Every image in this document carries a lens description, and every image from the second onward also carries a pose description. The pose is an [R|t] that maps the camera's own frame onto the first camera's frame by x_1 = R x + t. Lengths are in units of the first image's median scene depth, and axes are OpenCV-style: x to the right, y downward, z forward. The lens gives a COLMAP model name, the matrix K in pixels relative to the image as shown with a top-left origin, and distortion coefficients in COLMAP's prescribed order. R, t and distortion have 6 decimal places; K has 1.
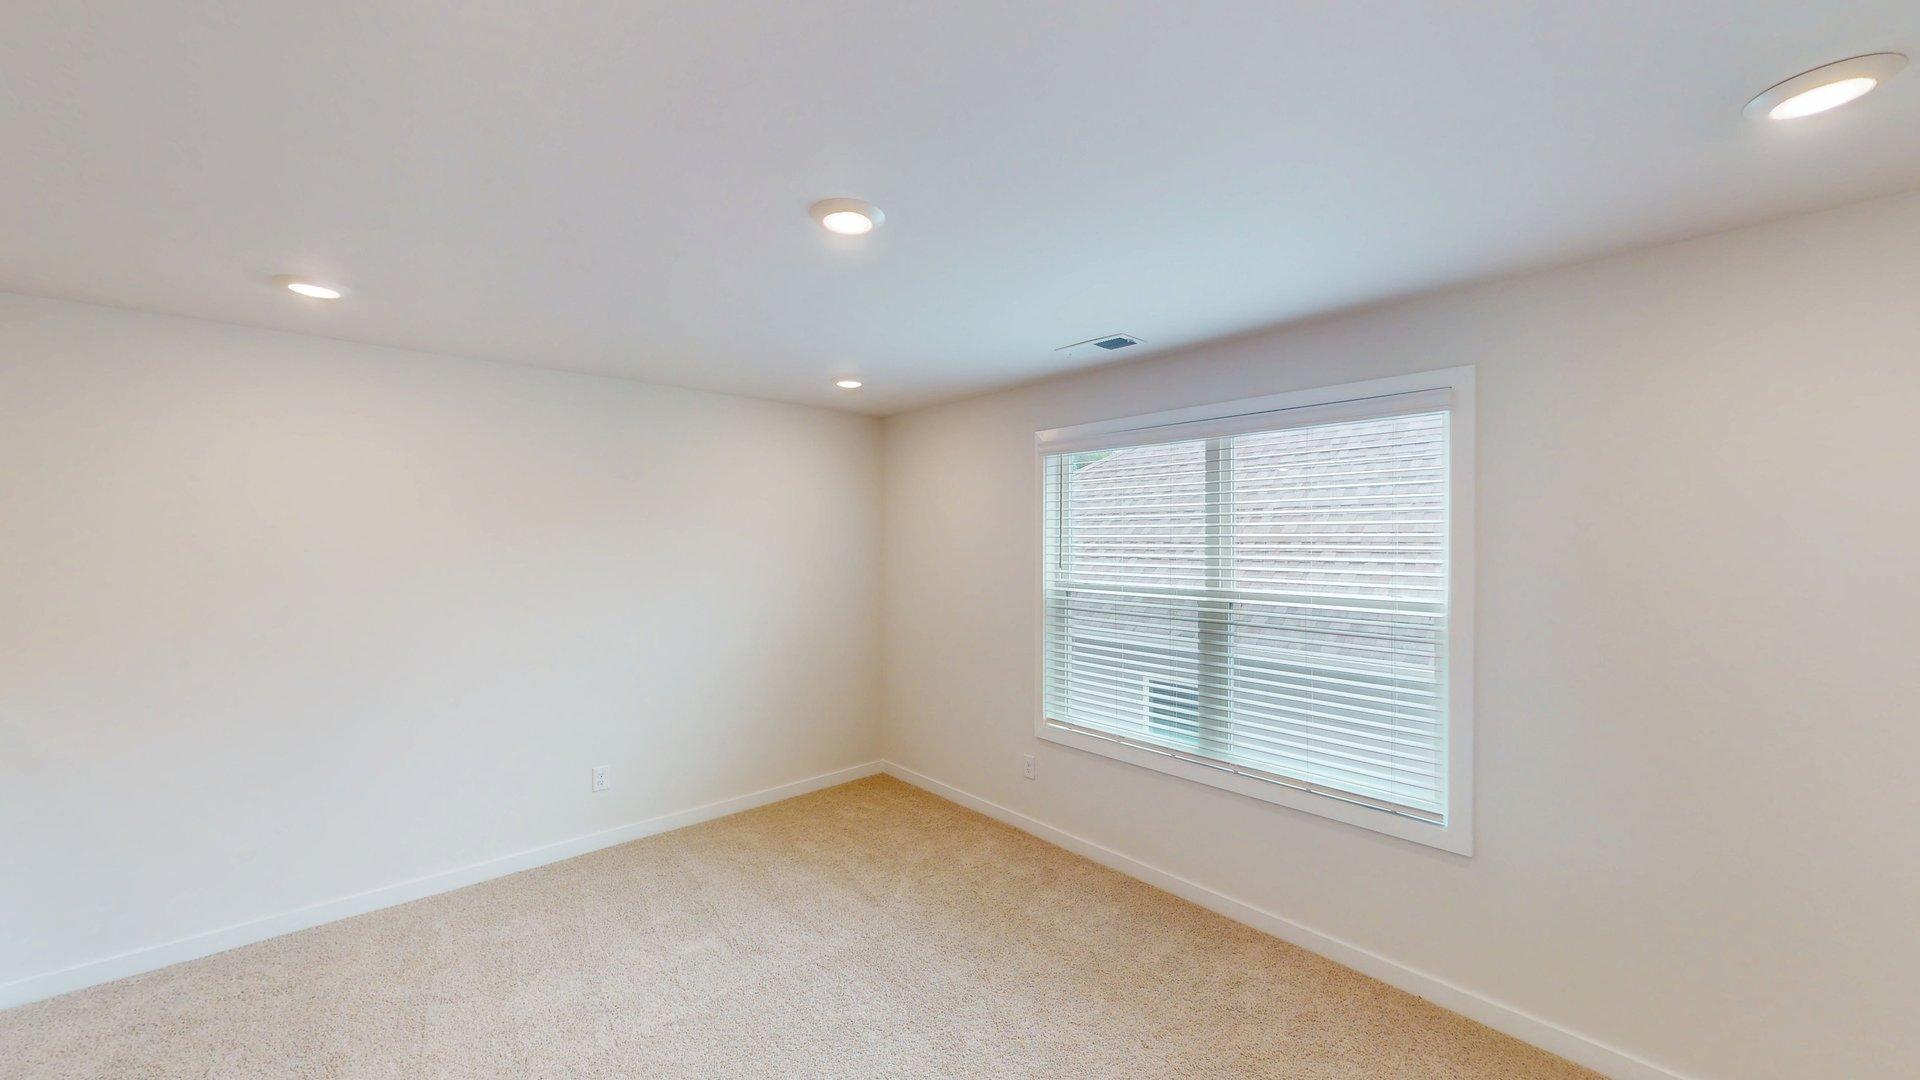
lens RADIAL K [[705.0, 0, 962.1], [0, 705.0, 541.3], [0, 0, 1]] dist [-0.001447, 0.000488]
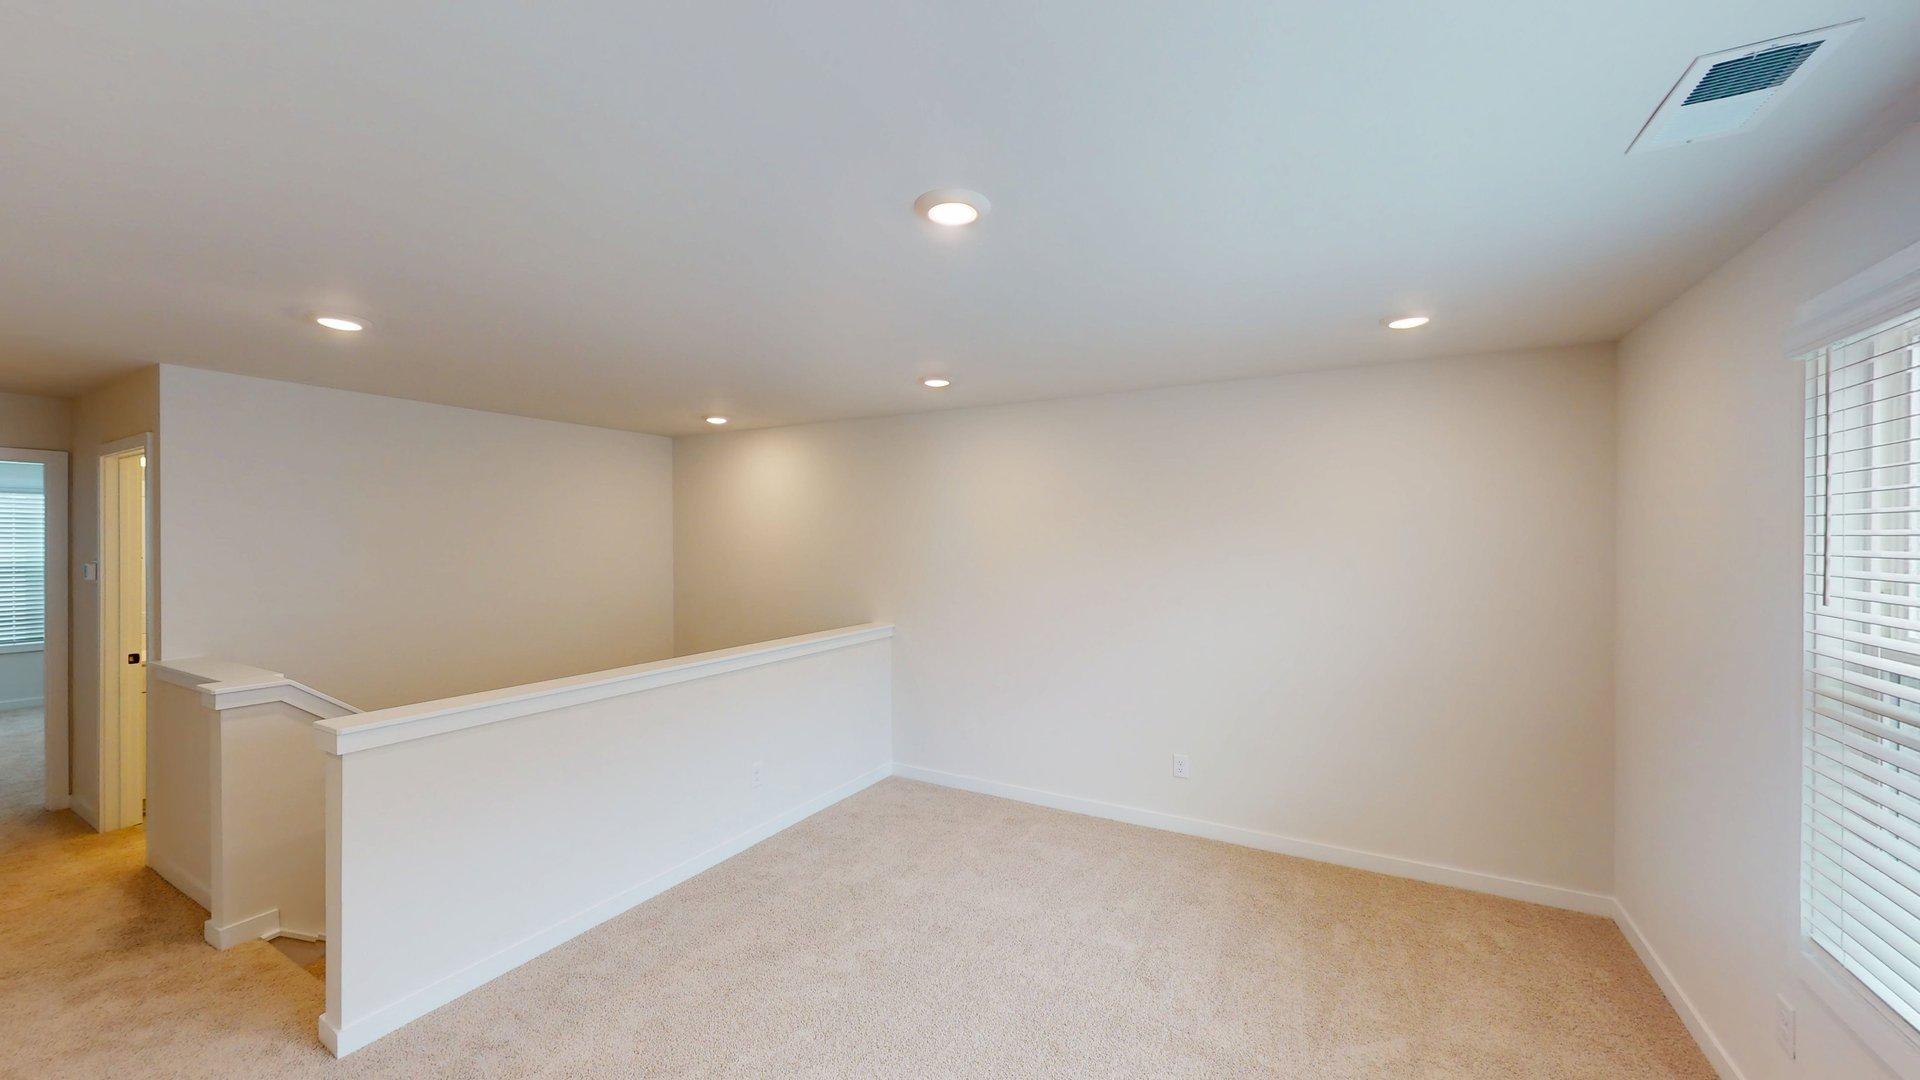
lens RADIAL K [[705.0, 0, 962.1], [0, 705.0, 541.3], [0, 0, 1]] dist [-0.001447, 0.000488]
pose [[0.303547, -0.003109, -0.952811, 0.399040], [0.004009, 0.999990, -0.001985, -0.001690], [0.952808, -0.003217, 0.303557, 0.363670]]
